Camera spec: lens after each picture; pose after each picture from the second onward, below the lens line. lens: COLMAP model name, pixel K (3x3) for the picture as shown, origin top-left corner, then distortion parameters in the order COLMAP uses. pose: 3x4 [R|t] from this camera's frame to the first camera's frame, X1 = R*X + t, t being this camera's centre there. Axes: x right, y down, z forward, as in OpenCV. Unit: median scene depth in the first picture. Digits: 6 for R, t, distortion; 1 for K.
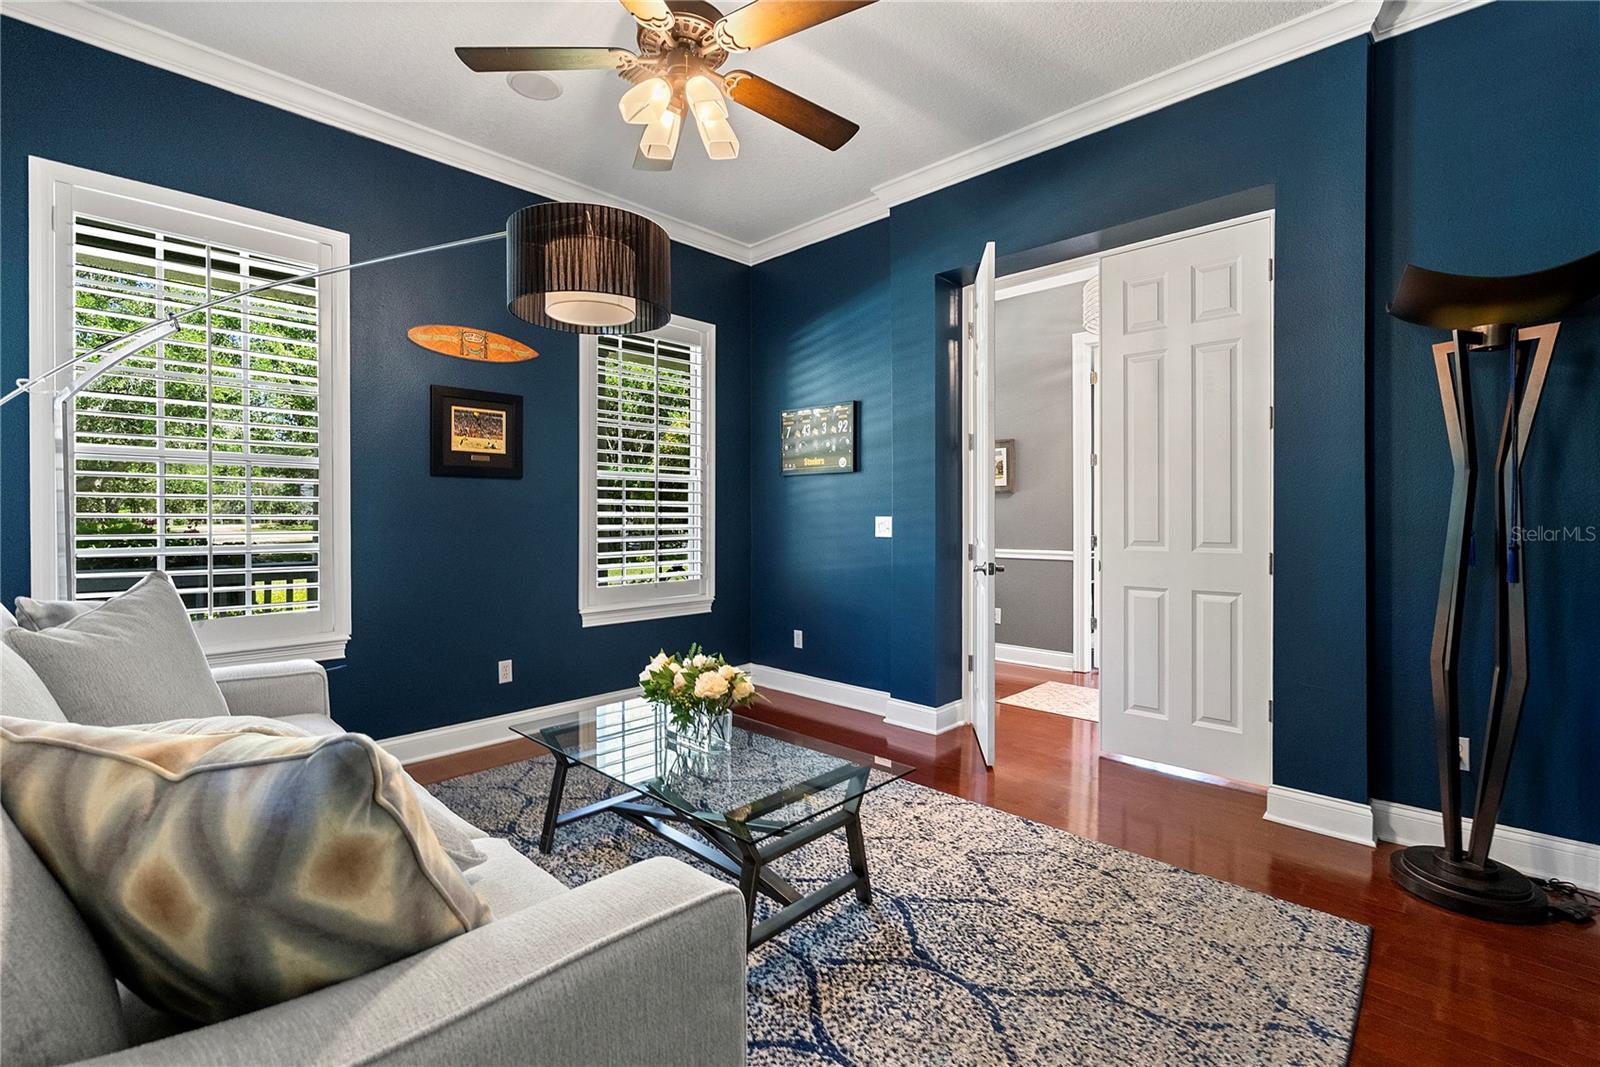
lens RADIAL K [[711.1, 0, 792.3], [0, 711.1, 525.7], [0, 0, 1]] dist [-0.003768, -0.000470]
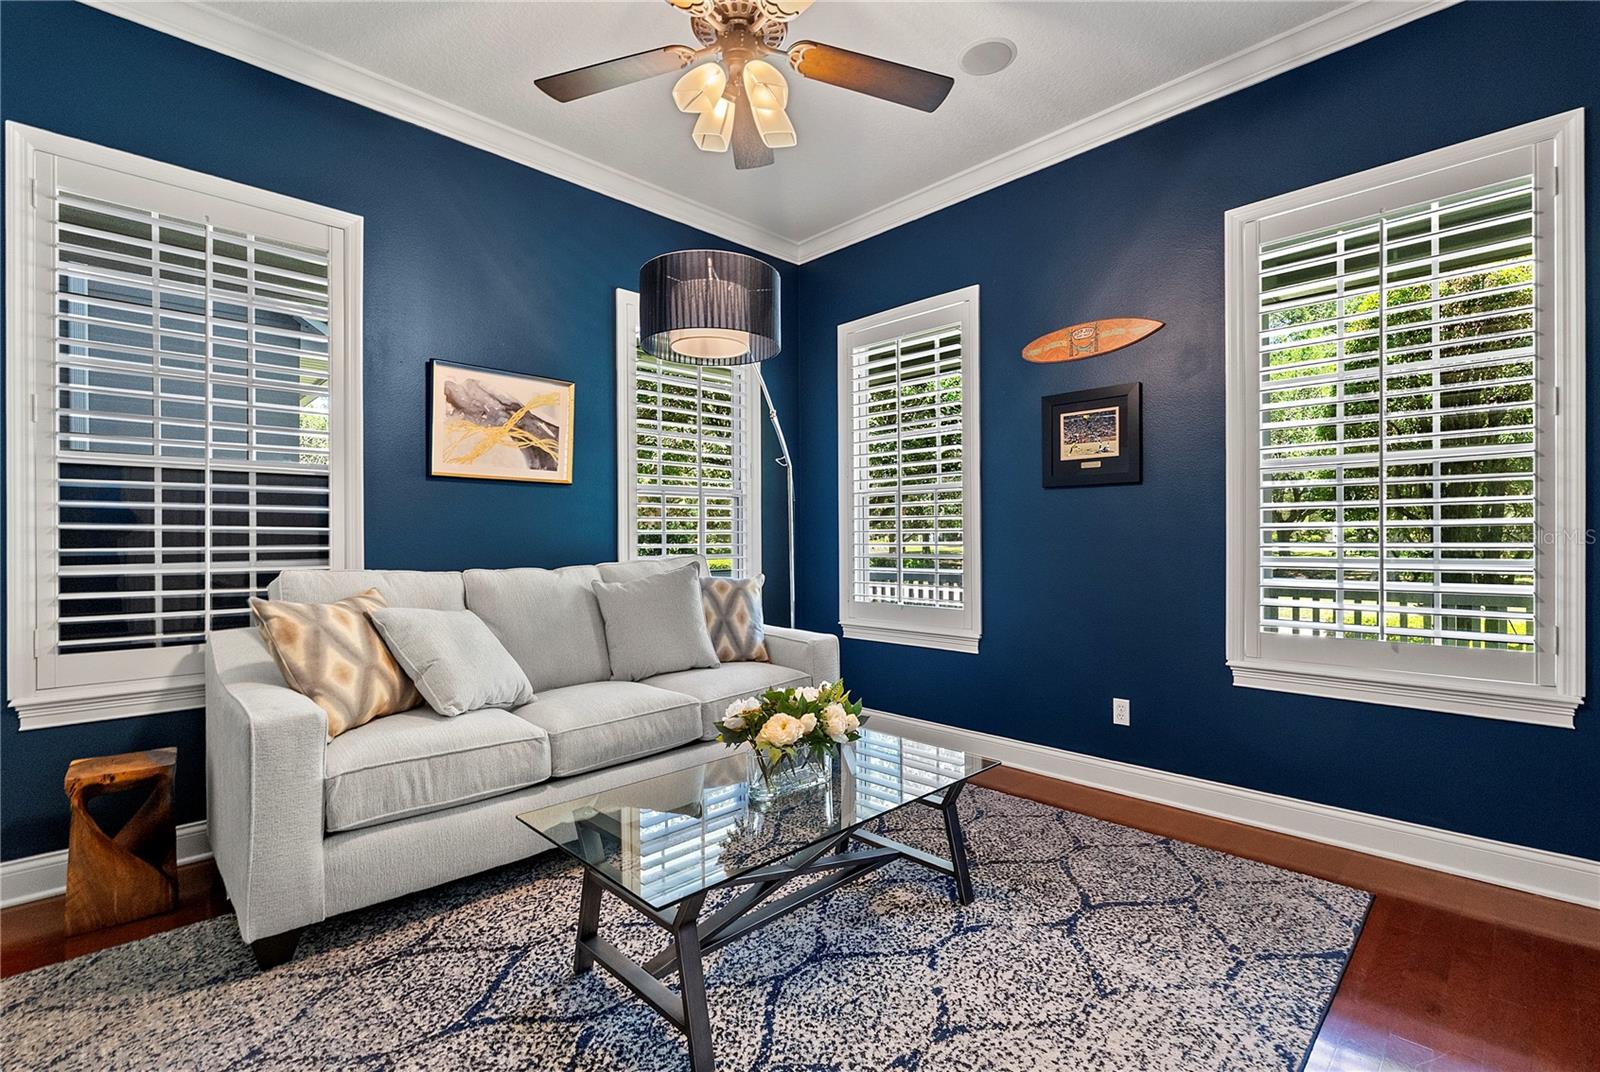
lens RADIAL K [[711.1, 0, 792.3], [0, 711.1, 539.3], [0, 0, 1]] dist [-0.003768, -0.000470]
pose [[-0.030493, 0.002163, -0.999533, 0.495801], [-0.003526, 0.999991, 0.002272, -0.001607], [0.999529, 0.003594, -0.030485, 0.686651]]
